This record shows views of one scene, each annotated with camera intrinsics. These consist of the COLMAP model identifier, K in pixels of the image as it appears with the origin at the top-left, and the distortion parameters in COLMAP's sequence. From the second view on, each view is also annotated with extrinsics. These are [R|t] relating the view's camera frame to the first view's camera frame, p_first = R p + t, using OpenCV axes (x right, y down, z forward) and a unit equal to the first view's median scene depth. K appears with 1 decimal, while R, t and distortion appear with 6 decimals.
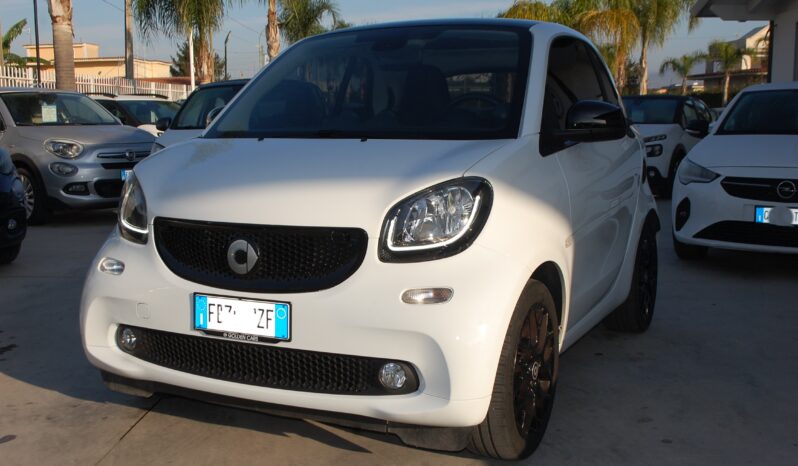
lens RADIAL K [[872.8, 0, 397.7], [0, 872.8, 236.2], [0, 0, 1]] dist [-0.101006, 0.000000]
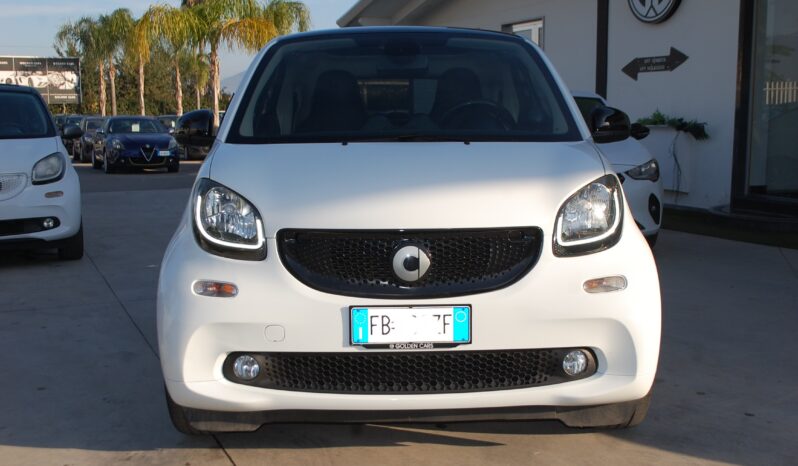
lens RADIAL K [[872.8, 0, 397.5], [0, 872.8, 230.7], [0, 0, 1]] dist [-0.101006, 0.000000]
pose [[0.888889, -0.054799, 0.454833, -0.632864], [0.061378, 0.998115, 0.000301, -0.014114], [-0.453992, 0.027649, 0.890577, 0.137585]]
